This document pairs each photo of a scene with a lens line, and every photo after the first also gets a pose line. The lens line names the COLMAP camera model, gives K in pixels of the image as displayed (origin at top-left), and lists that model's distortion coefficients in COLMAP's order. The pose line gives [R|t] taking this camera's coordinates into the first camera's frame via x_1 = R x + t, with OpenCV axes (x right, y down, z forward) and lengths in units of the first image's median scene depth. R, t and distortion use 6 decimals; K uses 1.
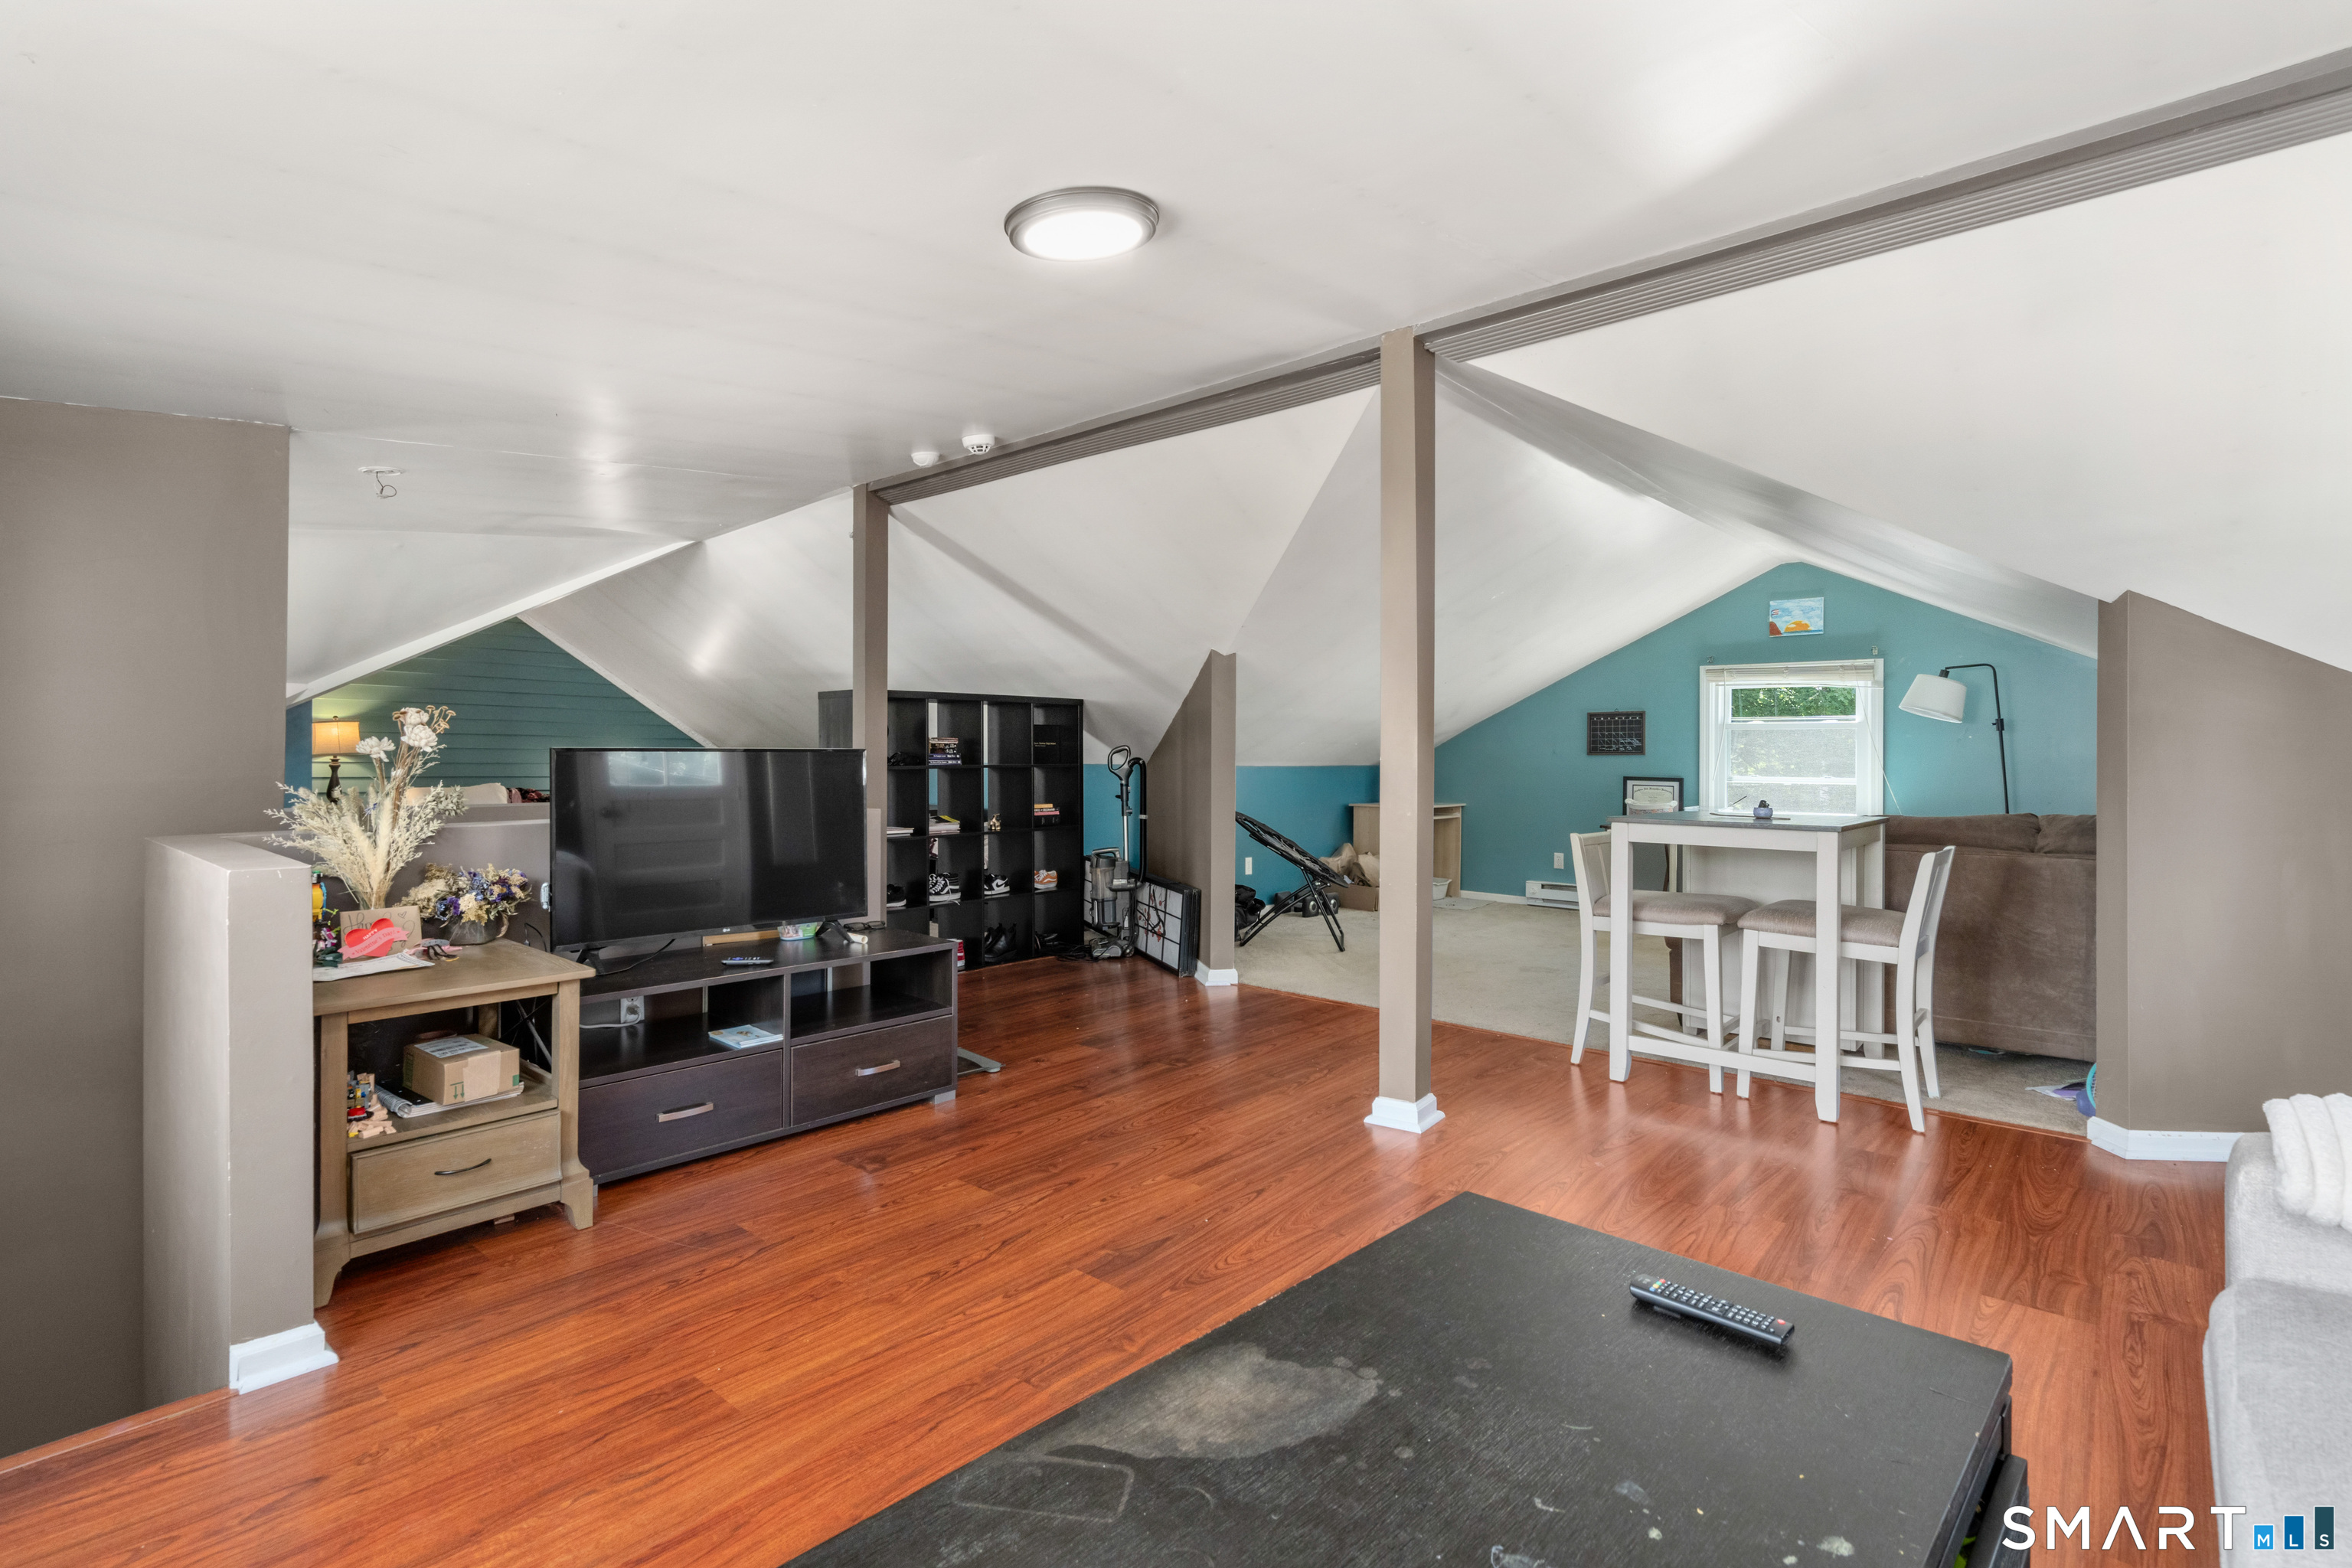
lens RADIAL K [[1129.0, 0, 1159.6], [0, 1129.0, 769.9], [0, 0, 1]] dist [-0.002160, -0.000849]
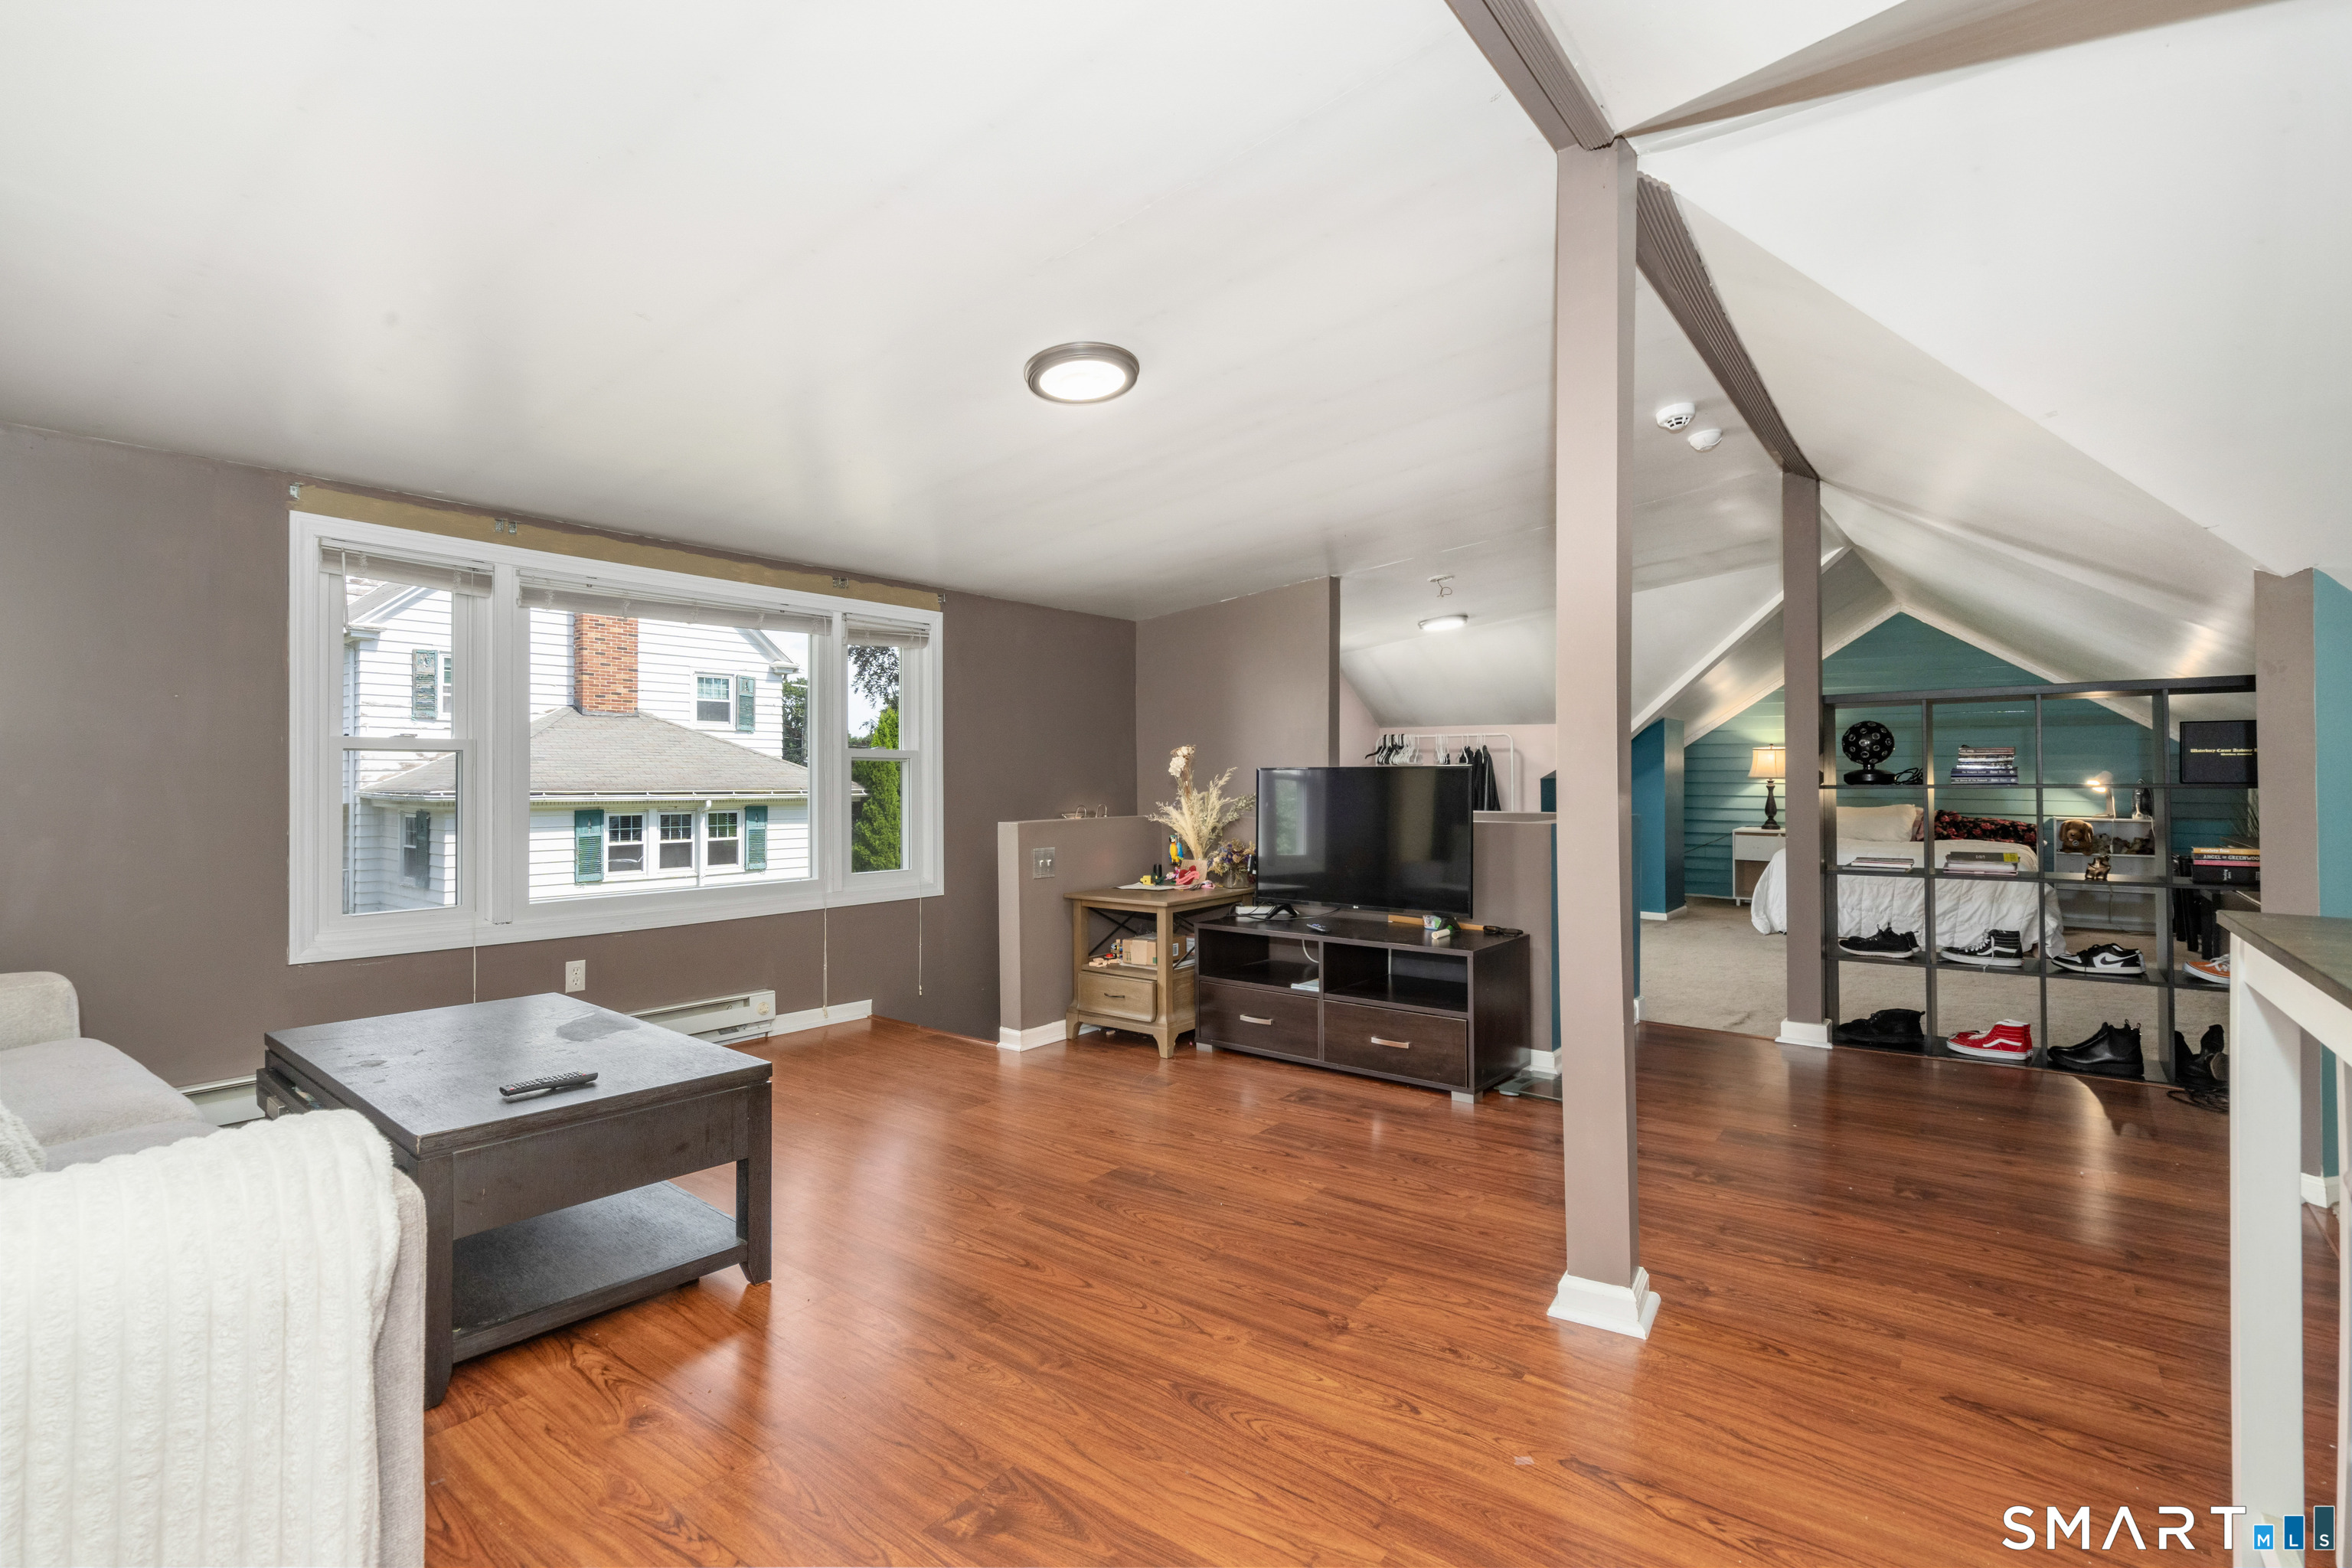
lens RADIAL K [[1077.2, 0, 1173.9], [0, 1077.2, 774.3], [0, 0, 1]] dist [0.001802, -0.000564]
pose [[0.070347, -0.007937, -0.997491, 1.069735], [-0.010954, 0.999902, -0.008729, 0.000688], [0.997462, 0.011541, 0.070253, 0.885097]]
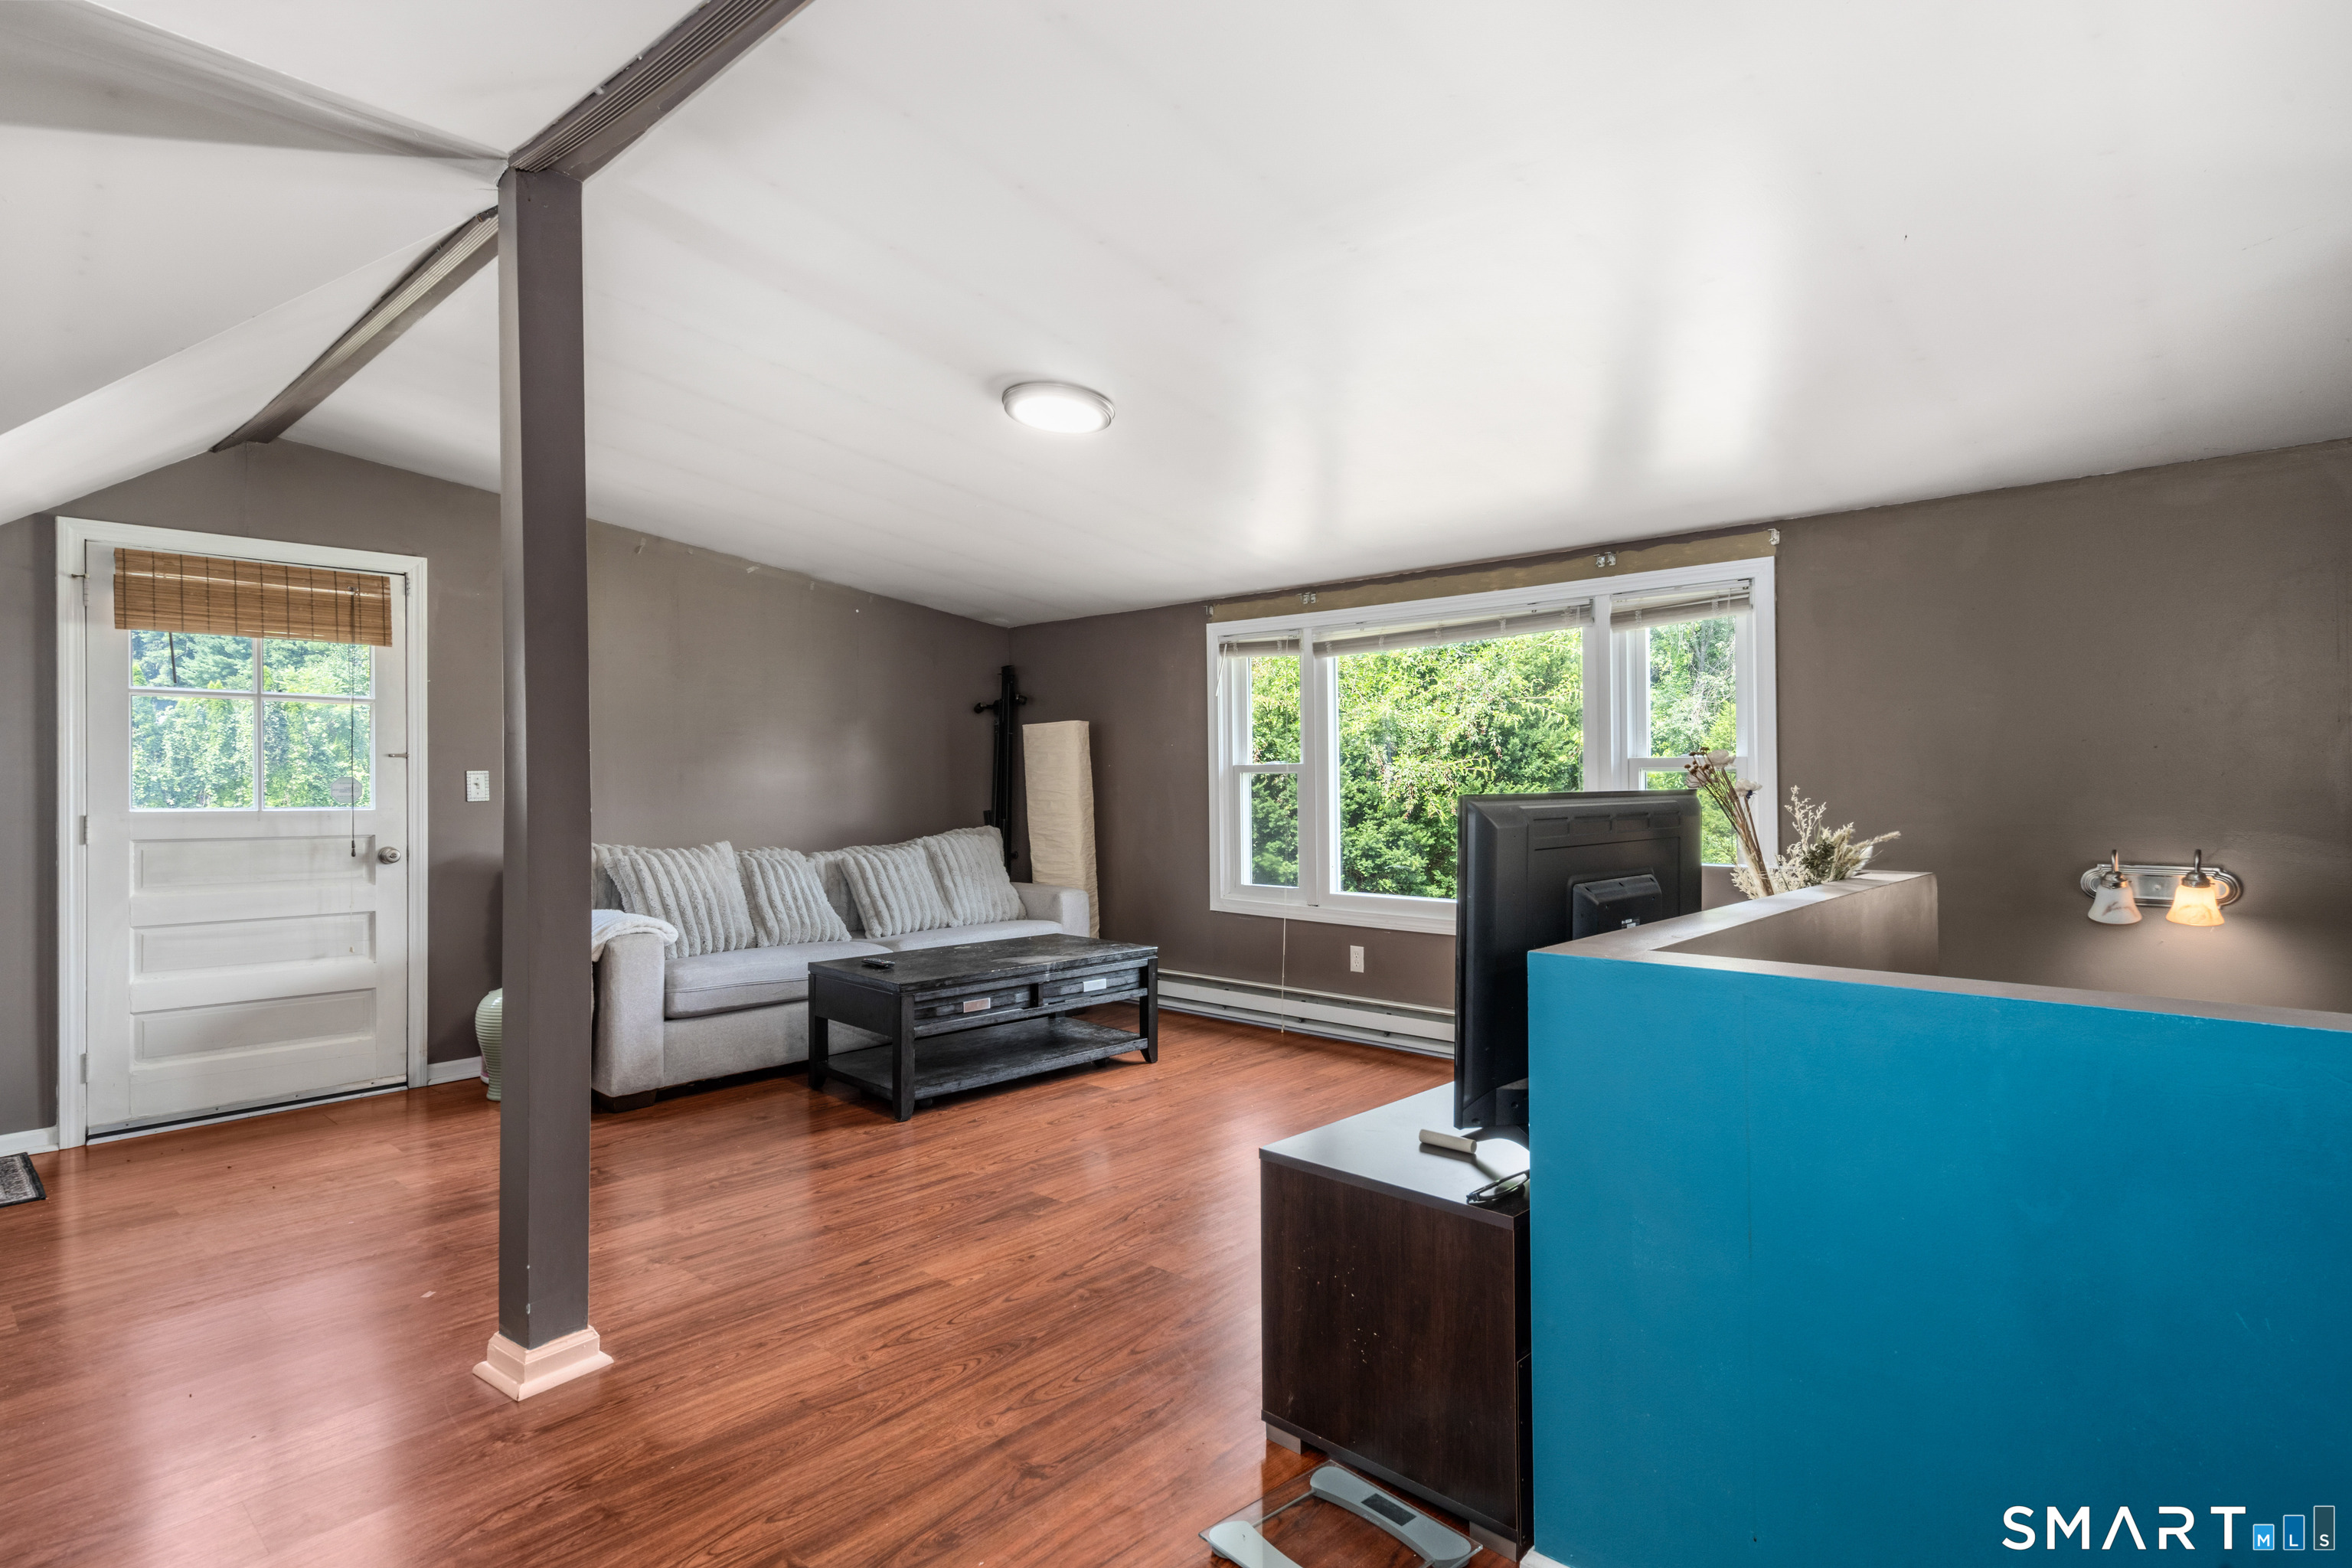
lens RADIAL K [[1191.6, 0, 1174.3], [0, 1191.6, 783.6], [0, 0, 1]] dist [-0.004190, 0.001403]
pose [[-0.999946, 0.001743, 0.010264, -0.193822], [0.001889, 0.999898, 0.014159, -0.042612], [-0.010238, 0.014177, -0.999847, 2.127523]]
